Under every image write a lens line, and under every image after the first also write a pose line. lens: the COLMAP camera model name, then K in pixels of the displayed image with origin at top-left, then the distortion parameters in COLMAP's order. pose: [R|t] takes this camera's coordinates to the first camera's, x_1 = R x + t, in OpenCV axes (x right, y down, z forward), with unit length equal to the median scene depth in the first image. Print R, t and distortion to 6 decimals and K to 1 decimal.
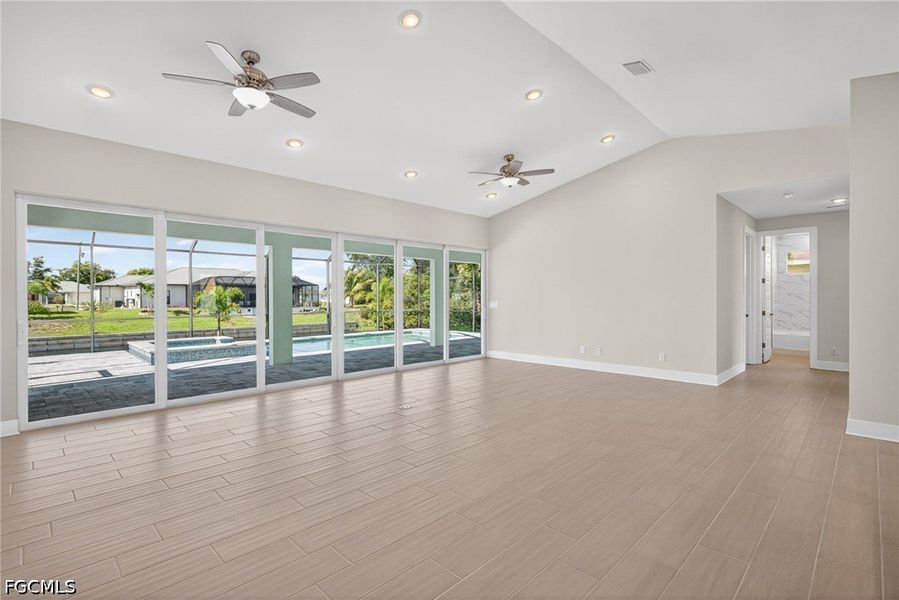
lens RADIAL K [[423.7, 0, 456.7], [0, 423.7, 296.2], [0, 0, 1]] dist [0.000599, -0.000036]
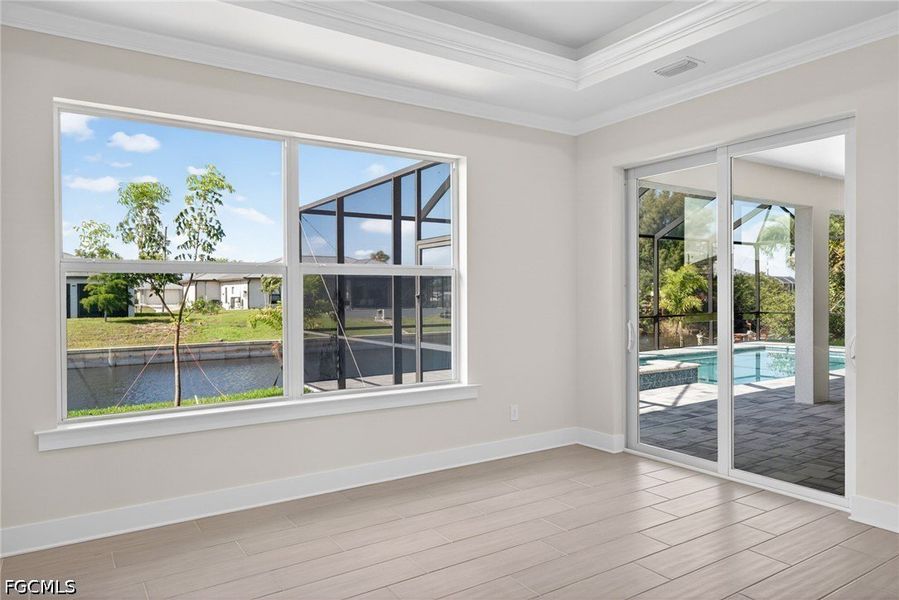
lens RADIAL K [[606.4, 0, 448.9], [0, 606.4, 301.7], [0, 0, 1]] dist [-0.000463, 0.000308]
pose [[0.977555, -0.001018, -0.210676, -0.212113], [0.004291, 0.999877, 0.015080, -0.000870], [0.210635, -0.015646, 0.977440, -0.013307]]
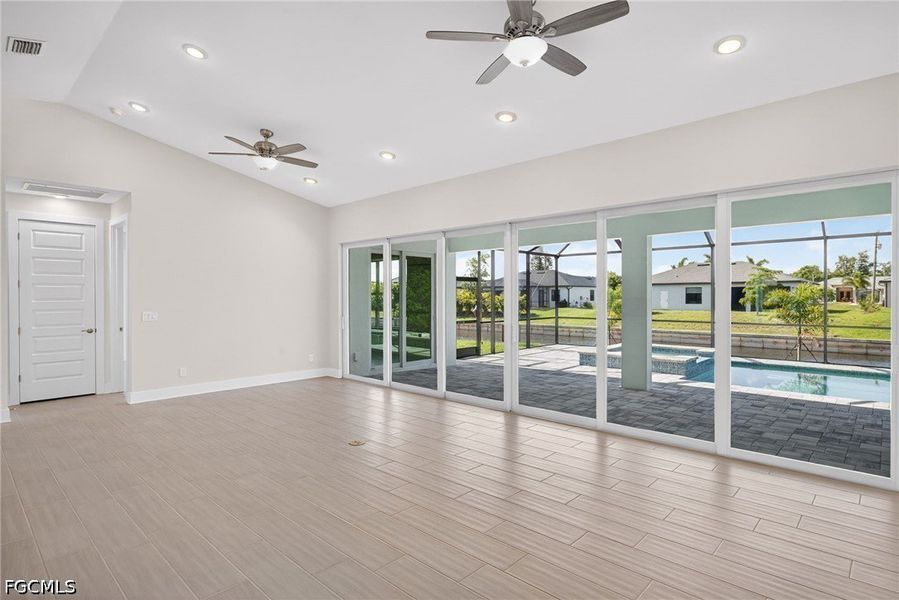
lens RADIAL K [[469.4, 0, 446.9], [0, 469.4, 300.4], [0, 0, 1]] dist [-0.005640, 0.002159]
pose [[0.015101, 0.012852, -0.999803, 0.124647], [0.003917, 0.999909, 0.012912, -0.003979], [0.999878, -0.004111, 0.015050, 0.183289]]
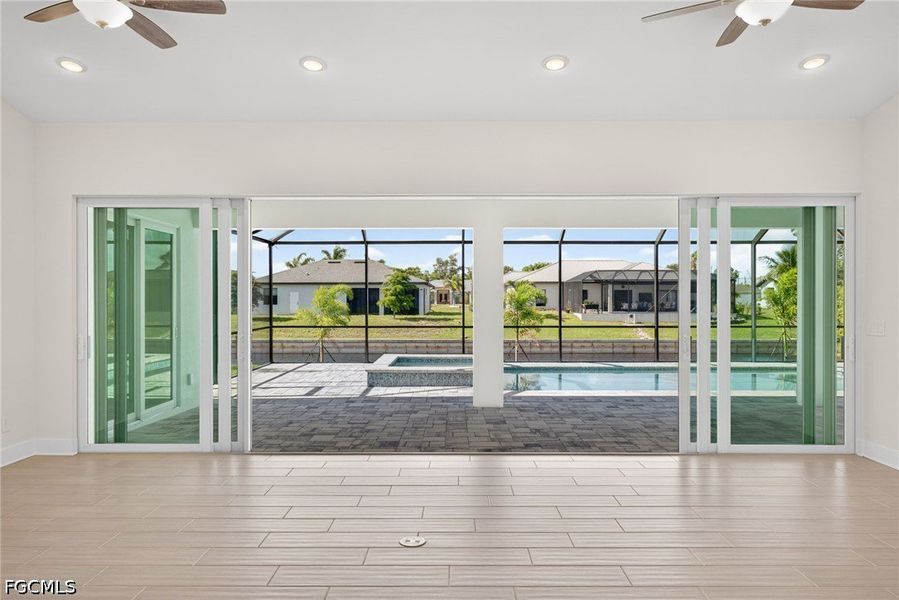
lens RADIAL K [[606.4, 0, 448.3], [0, 606.4, 298.4], [0, 0, 1]] dist [-0.000463, 0.000308]
pose [[0.688580, 0.004152, -0.725148, 0.065861], [-0.000643, 0.999987, 0.005116, -0.003621], [0.725160, -0.003056, 0.688574, 0.086362]]
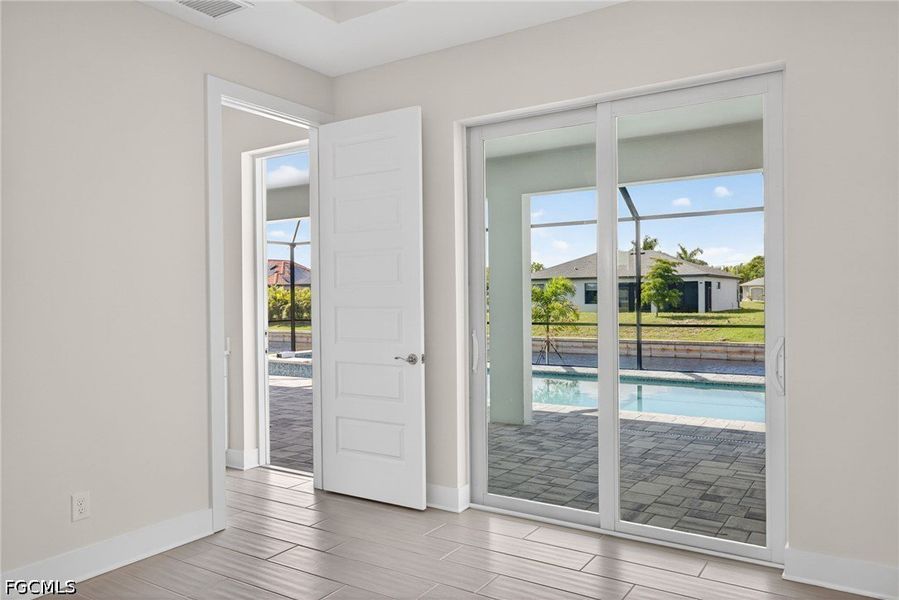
lens RADIAL K [[653.5, 0, 451.7], [0, 653.5, 298.1], [0, 0, 1]] dist [0.001794, 0.007447]
pose [[0.170196, 0.002062, -0.985408, 0.204757], [0.014063, 0.999891, 0.004522, 0.001973], [0.985310, -0.014628, 0.170148, 0.361295]]
